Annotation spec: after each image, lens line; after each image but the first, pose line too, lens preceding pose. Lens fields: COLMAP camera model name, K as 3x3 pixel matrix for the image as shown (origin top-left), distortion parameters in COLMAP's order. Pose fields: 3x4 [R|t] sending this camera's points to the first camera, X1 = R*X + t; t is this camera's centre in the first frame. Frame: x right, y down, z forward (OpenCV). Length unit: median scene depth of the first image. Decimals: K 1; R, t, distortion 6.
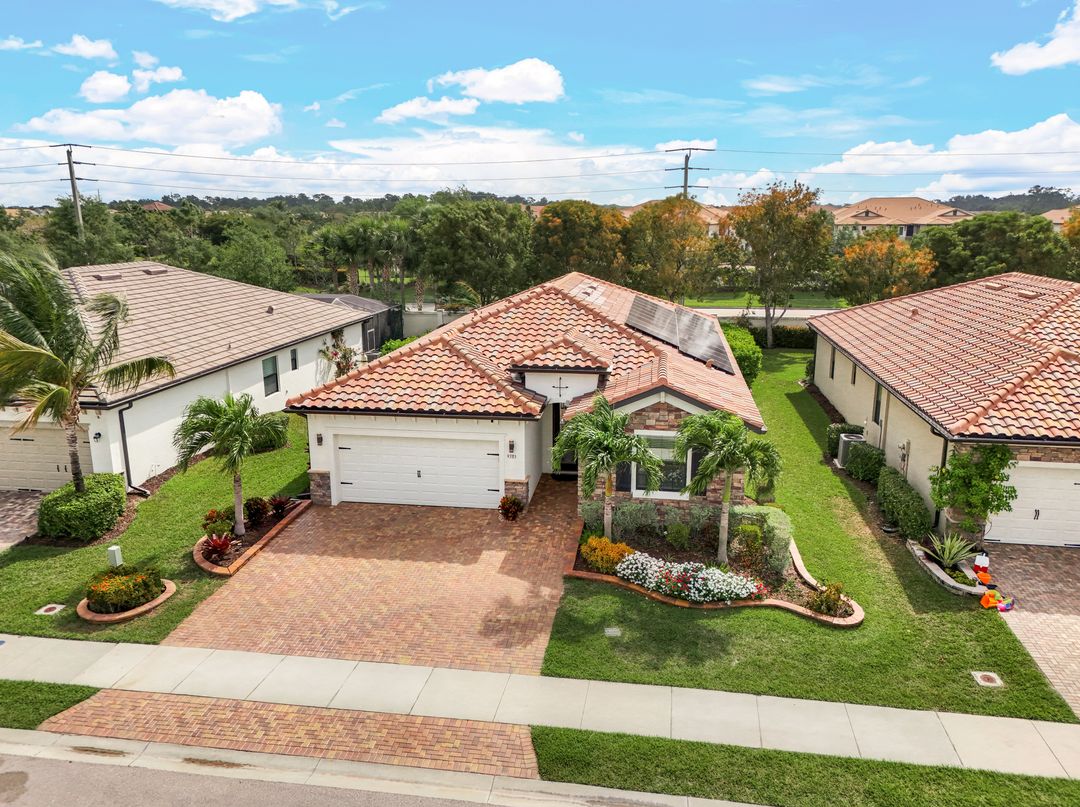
lens RADIAL K [[789.2, 0, 540.0], [0, 789.2, 403.5], [0, 0, 1]] dist [0.046553, 0.000525]
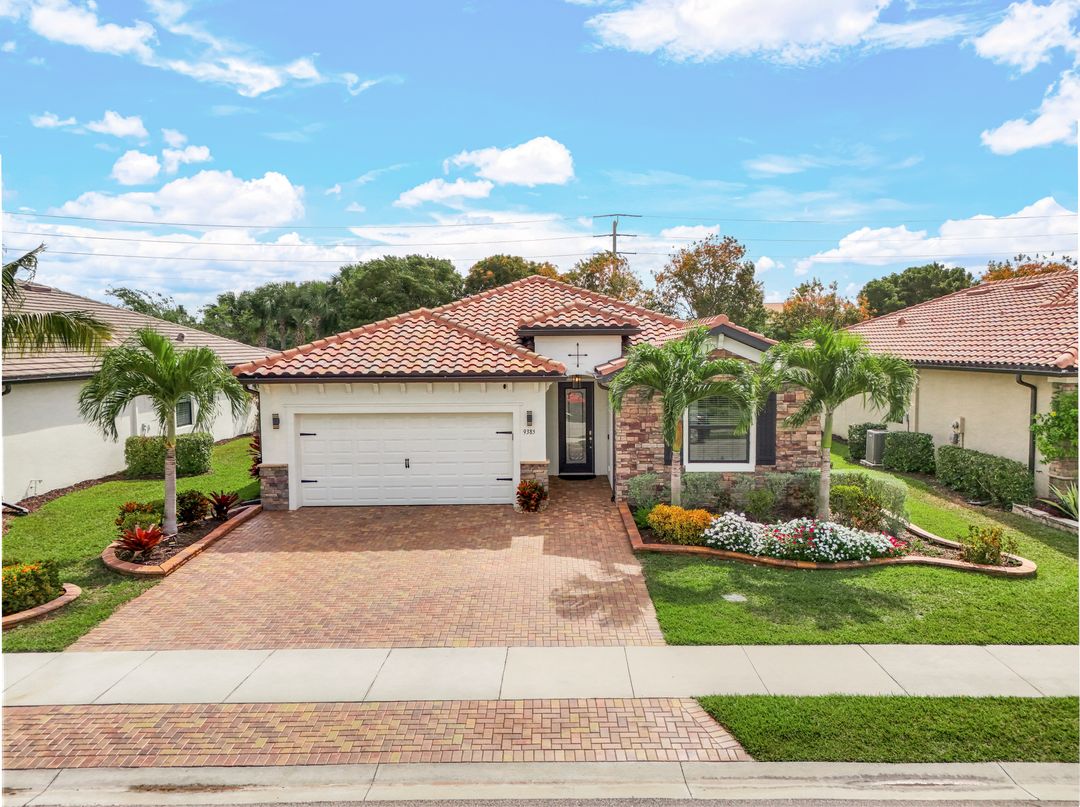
lens RADIAL K [[786.3, 0, 540.0], [0, 786.3, 403.5], [0, 0, 1]] dist [0.032936, 0.001656]
pose [[0.988968, -0.016491, 0.147208, -0.174822], [0.040242, 0.986319, -0.159860, 0.205571], [-0.142557, 0.164020, 0.976102, 0.270356]]
